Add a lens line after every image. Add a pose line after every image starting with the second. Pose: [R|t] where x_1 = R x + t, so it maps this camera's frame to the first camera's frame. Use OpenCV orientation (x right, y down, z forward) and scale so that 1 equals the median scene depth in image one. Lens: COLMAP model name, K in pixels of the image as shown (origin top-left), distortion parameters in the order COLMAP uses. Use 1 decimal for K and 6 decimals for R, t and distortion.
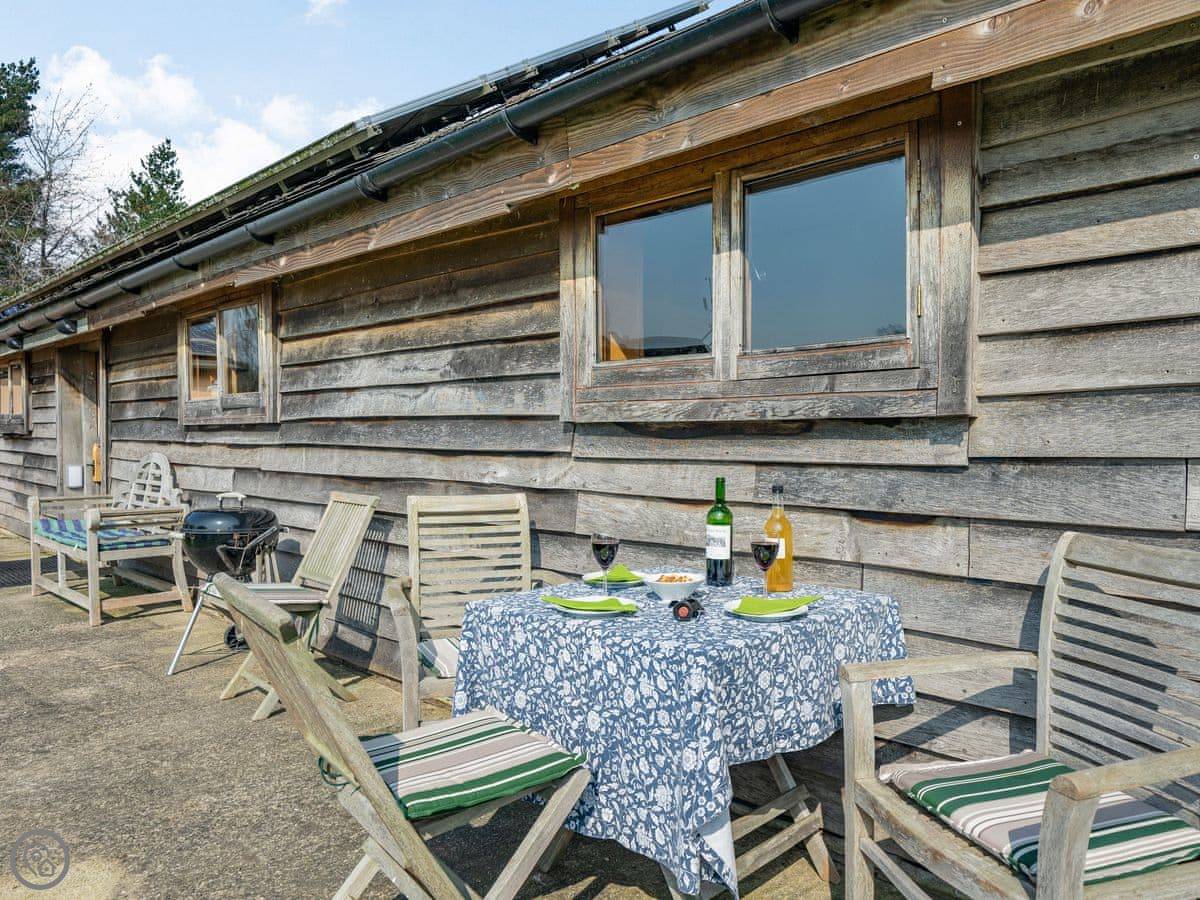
lens RADIAL K [[844.7, 0, 635.8], [0, 844.7, 456.5], [0, 0, 1]] dist [0.002611, 0.002638]
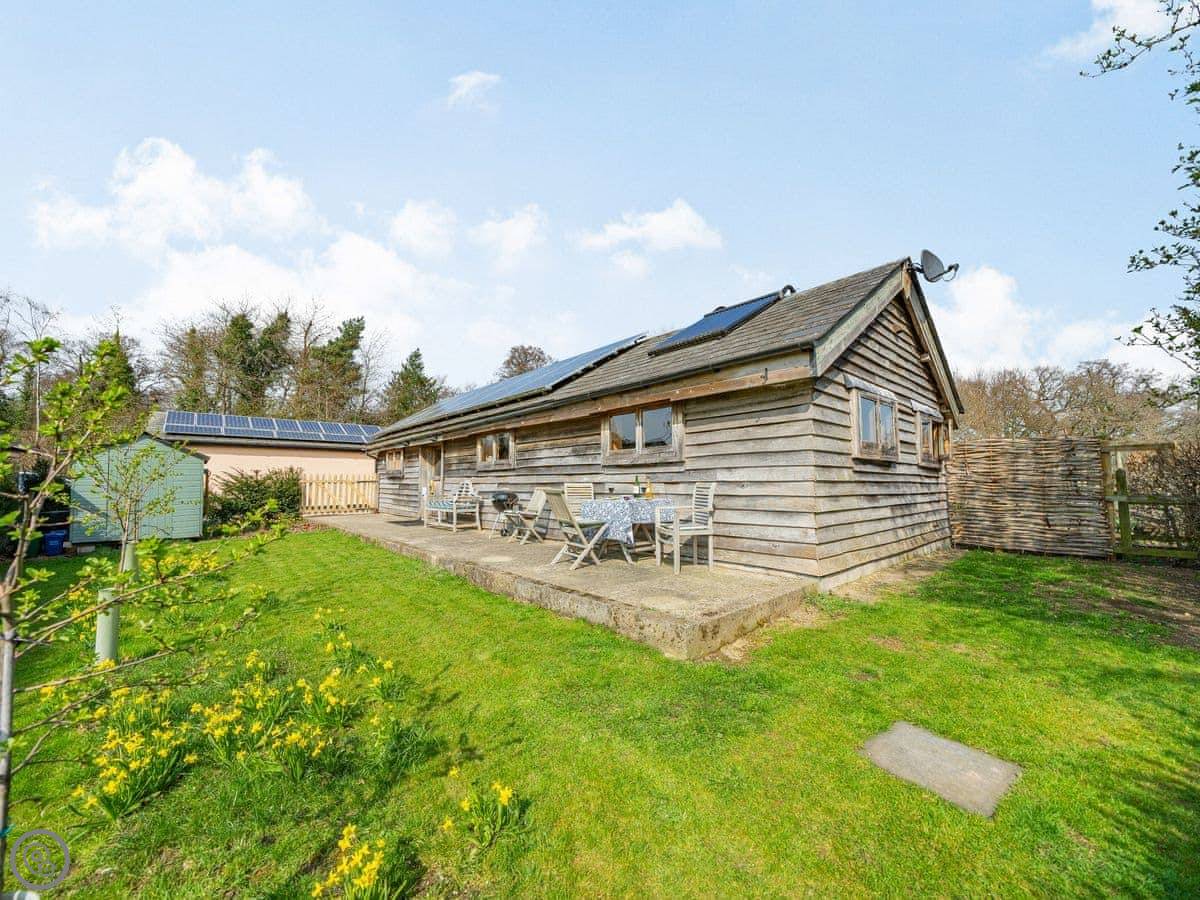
lens RADIAL K [[454.2, 0, 590.9], [0, 454.2, 452.3], [0, 0, 1]] dist [-0.005956, -0.001281]
pose [[0.995370, -0.007967, -0.095782, 0.058304], [-0.001503, 0.995147, -0.098385, 0.091878], [0.096101, 0.098073, 0.990528, -0.959310]]
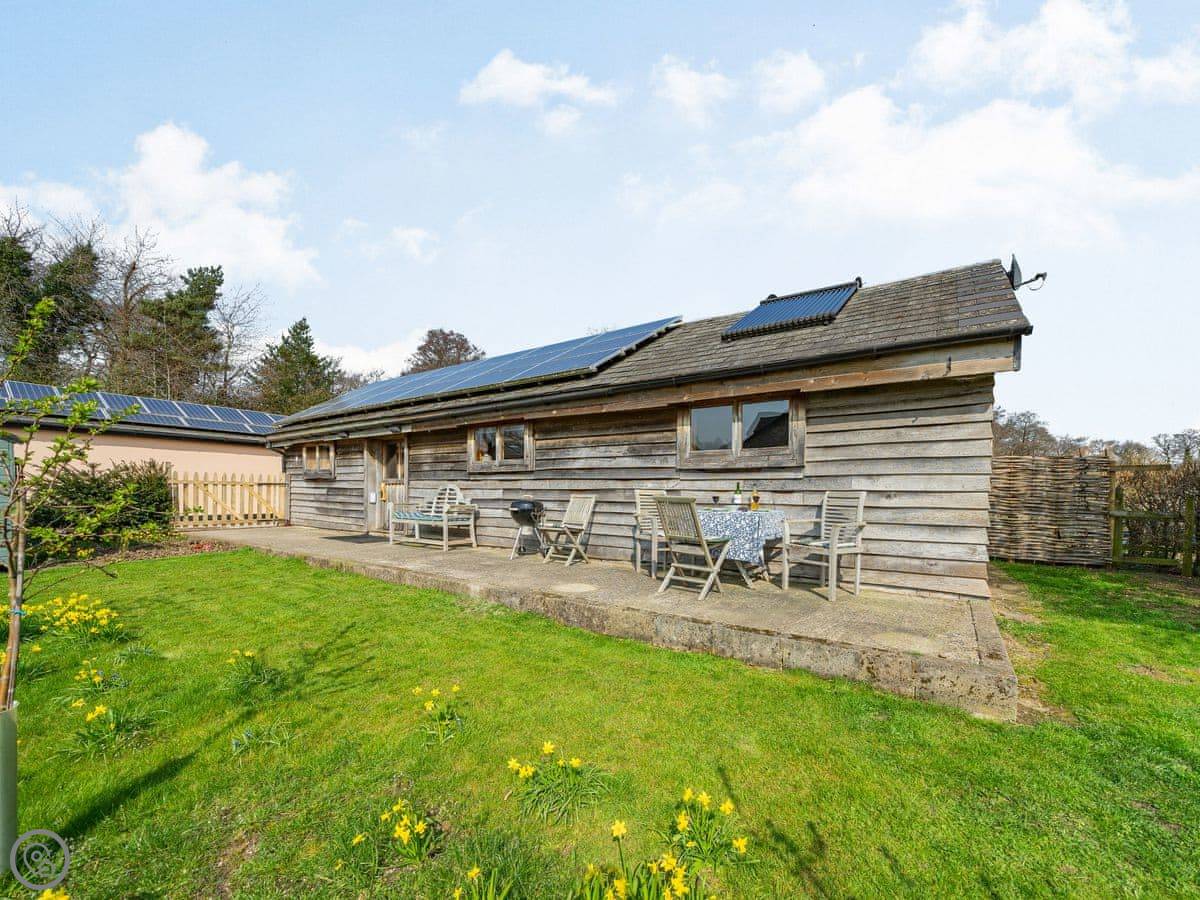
lens RADIAL K [[472.2, 0, 633.4], [0, 472.2, 501.4], [0, 0, 1]] dist [-0.003719, -0.000586]
pose [[0.984639, 0.012962, 0.174122, -0.475147], [-0.010440, 0.999827, -0.015388, 0.096748], [-0.174291, 0.013334, 0.984604, -0.652267]]
